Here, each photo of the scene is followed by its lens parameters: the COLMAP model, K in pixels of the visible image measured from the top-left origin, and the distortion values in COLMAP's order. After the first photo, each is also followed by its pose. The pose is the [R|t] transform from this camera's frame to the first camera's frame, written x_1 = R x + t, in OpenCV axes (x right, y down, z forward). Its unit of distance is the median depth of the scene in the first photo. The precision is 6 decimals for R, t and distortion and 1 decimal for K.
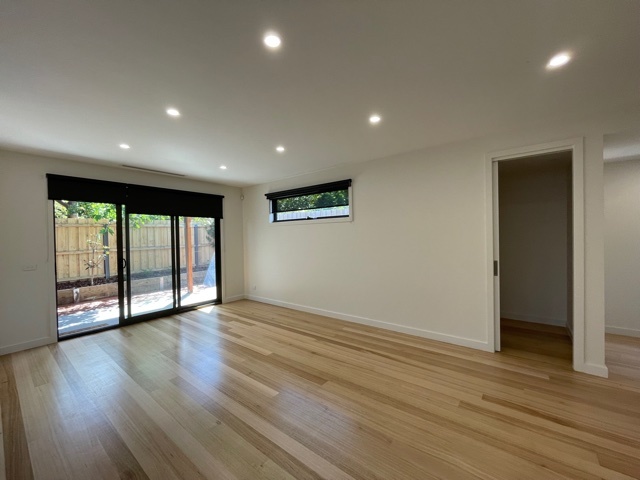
lens RADIAL K [[259.6, 0, 320.1], [0, 259.6, 238.9], [0, 0, 1]] dist [-0.002253, -0.000371]
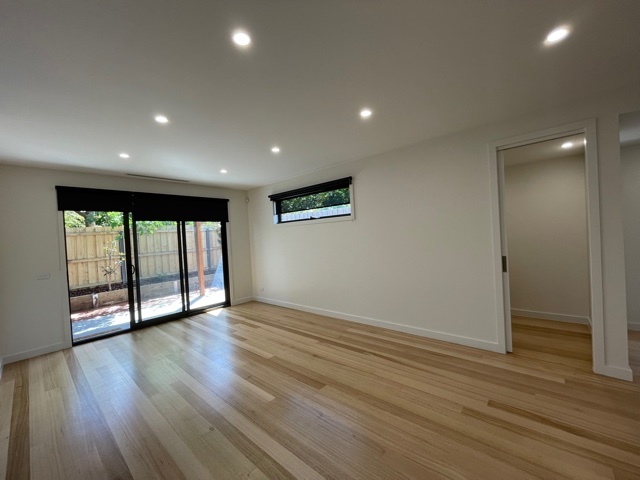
lens RADIAL K [[259.6, 0, 320.1], [0, 259.6, 238.9], [0, 0, 1]] dist [-0.002253, -0.000371]
pose [[0.997614, -0.035279, -0.059340, 0.061984], [0.035525, 0.999364, 0.003088, -0.004131], [0.059193, -0.005188, 0.998233, 0.020616]]
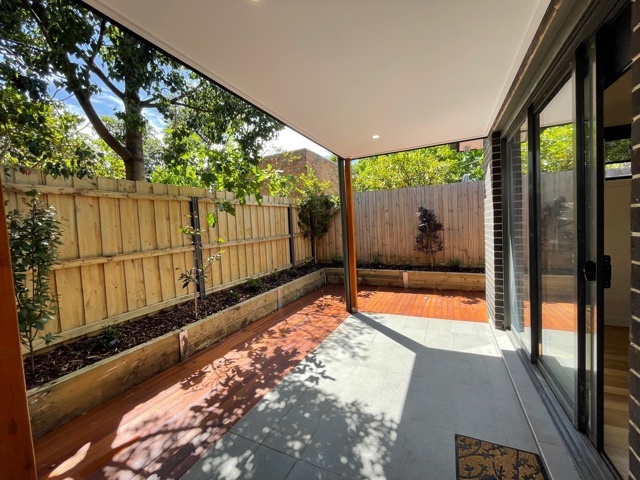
lens RADIAL K [[259.6, 0, 320.1], [0, 259.6, 238.9], [0, 0, 1]] dist [-0.002253, -0.000371]
pose [[0.978218, -0.036237, 0.204393, -1.421183], [0.030381, 0.999035, 0.031717, 0.037721], [-0.205345, -0.024816, 0.978375, 0.894452]]
